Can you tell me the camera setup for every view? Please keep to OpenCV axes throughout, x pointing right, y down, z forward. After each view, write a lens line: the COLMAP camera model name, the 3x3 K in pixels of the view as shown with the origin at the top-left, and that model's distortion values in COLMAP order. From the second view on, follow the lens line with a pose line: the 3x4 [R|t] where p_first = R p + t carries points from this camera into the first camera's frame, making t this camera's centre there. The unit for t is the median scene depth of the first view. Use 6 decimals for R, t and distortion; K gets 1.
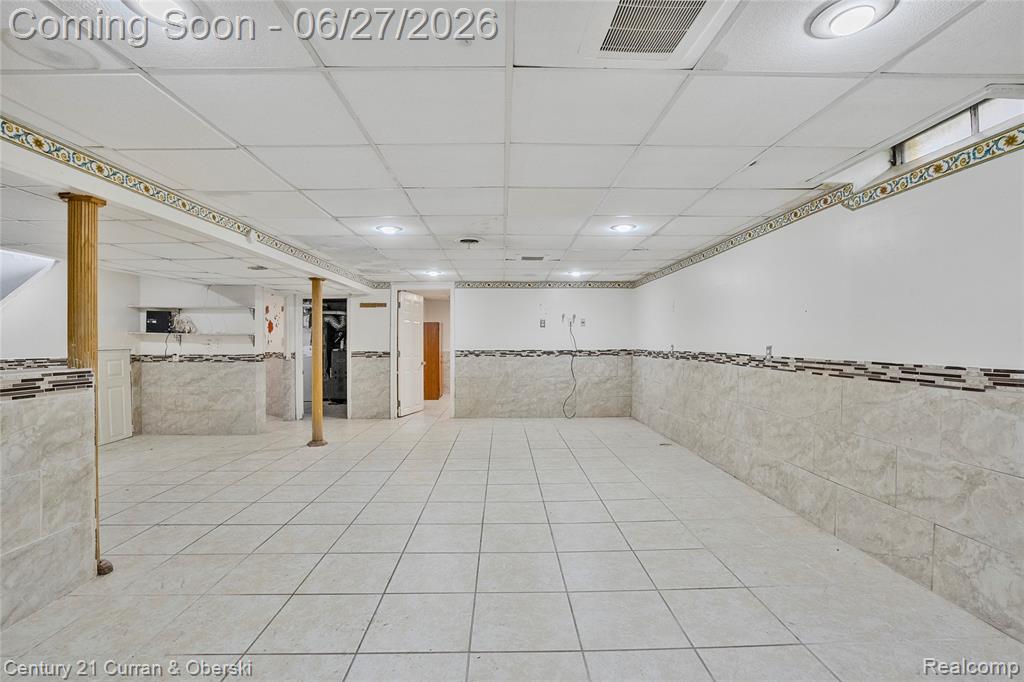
lens RADIAL K [[478.2, 0, 509.1], [0, 478.2, 338.8], [0, 0, 1]] dist [-0.020469, 0.010272]
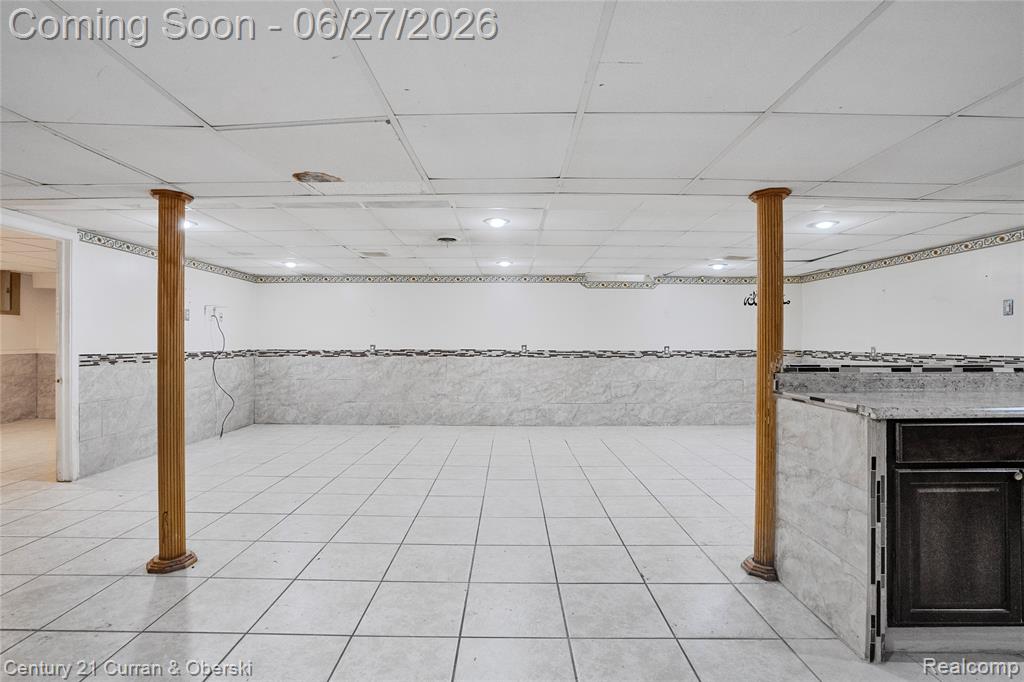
lens RADIAL K [[478.2, 0, 519.0], [0, 478.2, 345.7], [0, 0, 1]] dist [-0.020469, 0.010272]
pose [[0.021246, -0.000171, 0.999774, -1.584273], [-0.009951, 0.999950, 0.000382, 0.022365], [-0.999725, -0.009957, 0.021243, 1.200568]]
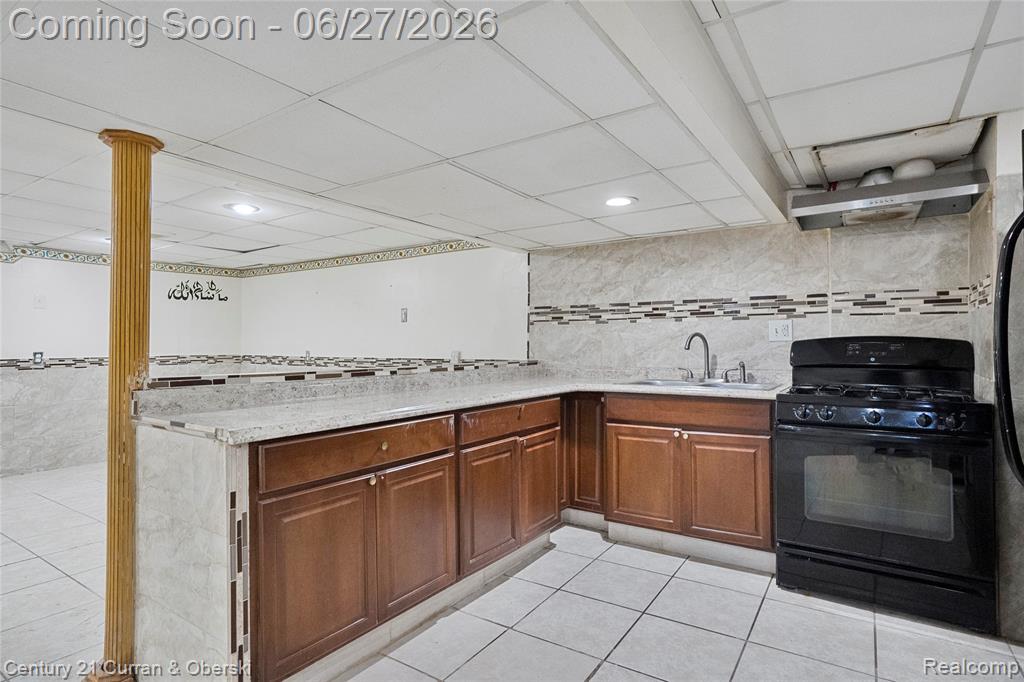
lens RADIAL K [[543.2, 0, 514.5], [0, 543.2, 342.5], [0, 0, 1]] dist [-0.012121, 0.012357]
pose [[-0.804067, 0.010282, 0.594449, -1.530223], [0.000189, 0.999855, -0.017038, 0.018021], [-0.594538, -0.013588, -0.803953, 1.040471]]
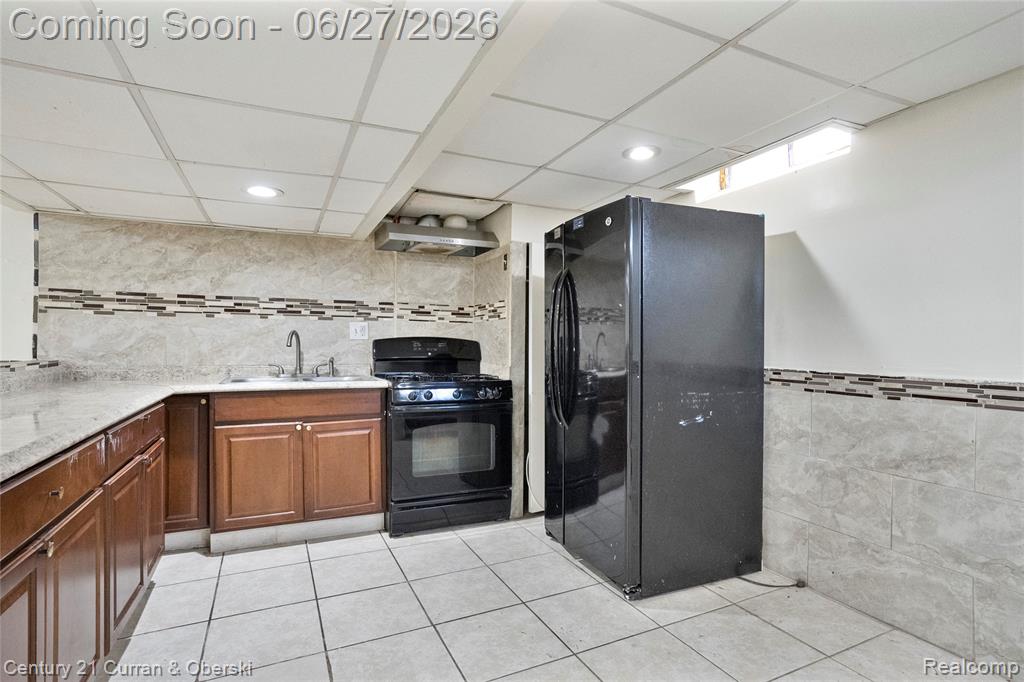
lens RADIAL K [[507.7, 0, 499.5], [0, 507.7, 351.6], [0, 0, 1]] dist [-0.002185, 0.009823]
pose [[-0.933745, 0.004835, -0.357907, -1.183255], [0.002357, 0.999970, 0.007359, 0.017838], [0.357932, 0.006028, -0.933728, 1.106531]]
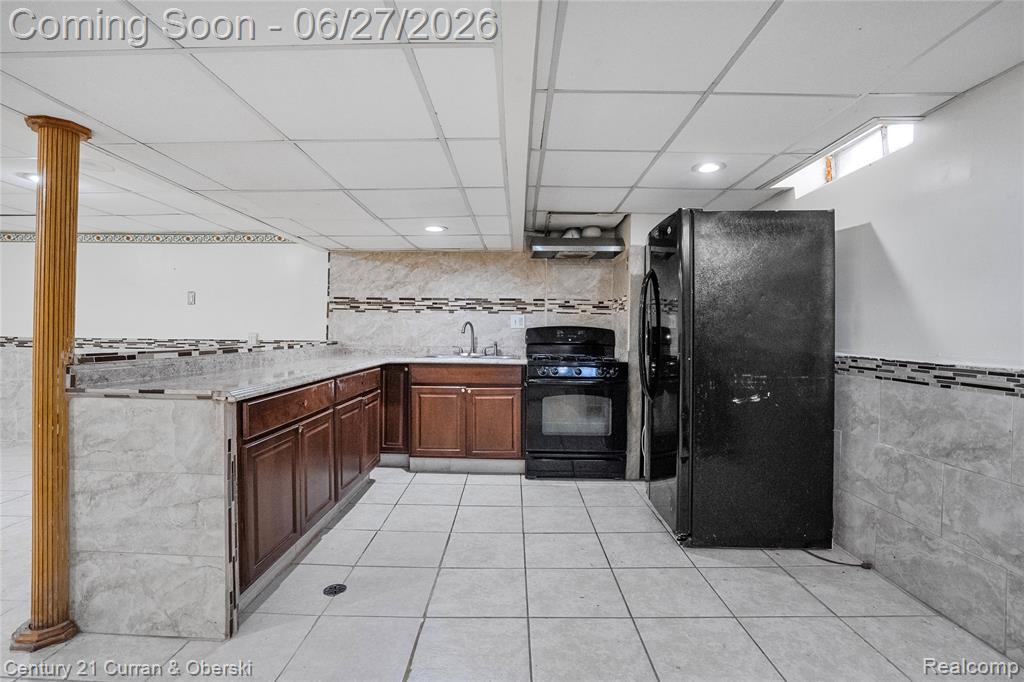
lens RADIAL K [[478.2, 0, 500.5], [0, 478.2, 338.5], [0, 0, 1]] dist [-0.020469, 0.010272]
pose [[-0.996464, -0.006586, 0.083759, -1.382249], [-0.006307, 0.999974, 0.003593, 0.024027], [-0.083781, 0.003052, -0.996480, 1.343221]]
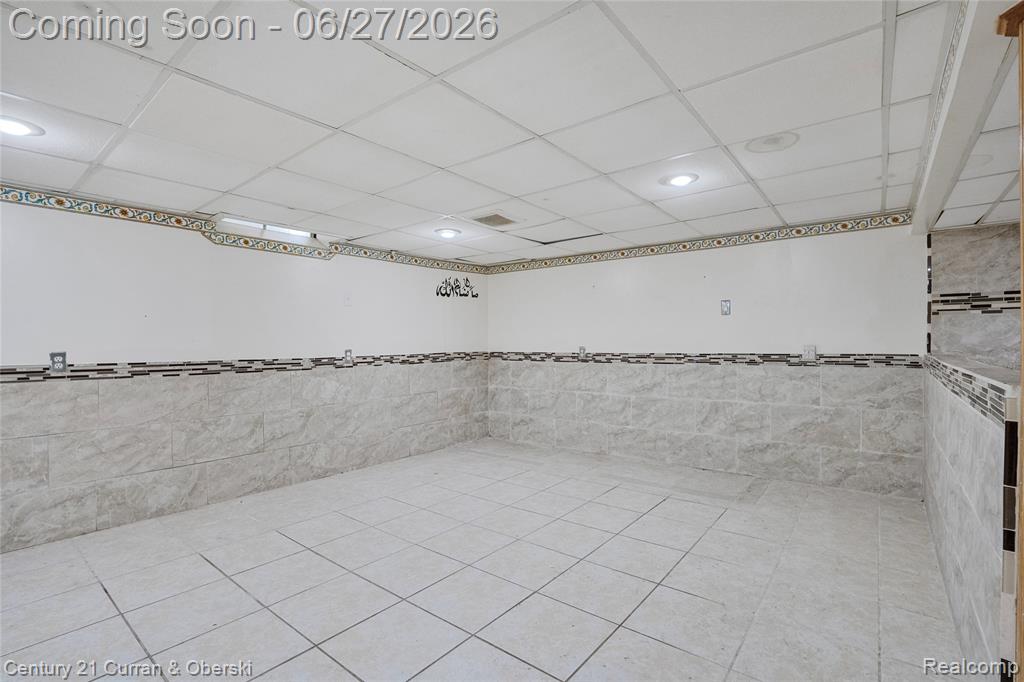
lens RADIAL K [[478.2, 0, 503.0], [0, 478.2, 345.7], [0, 0, 1]] dist [-0.020469, 0.010272]
pose [[-0.757732, 0.009189, 0.652501, -0.657962], [0.007651, 0.999957, -0.005197, 0.017198], [-0.652521, 0.001054, -0.757770, 1.364331]]
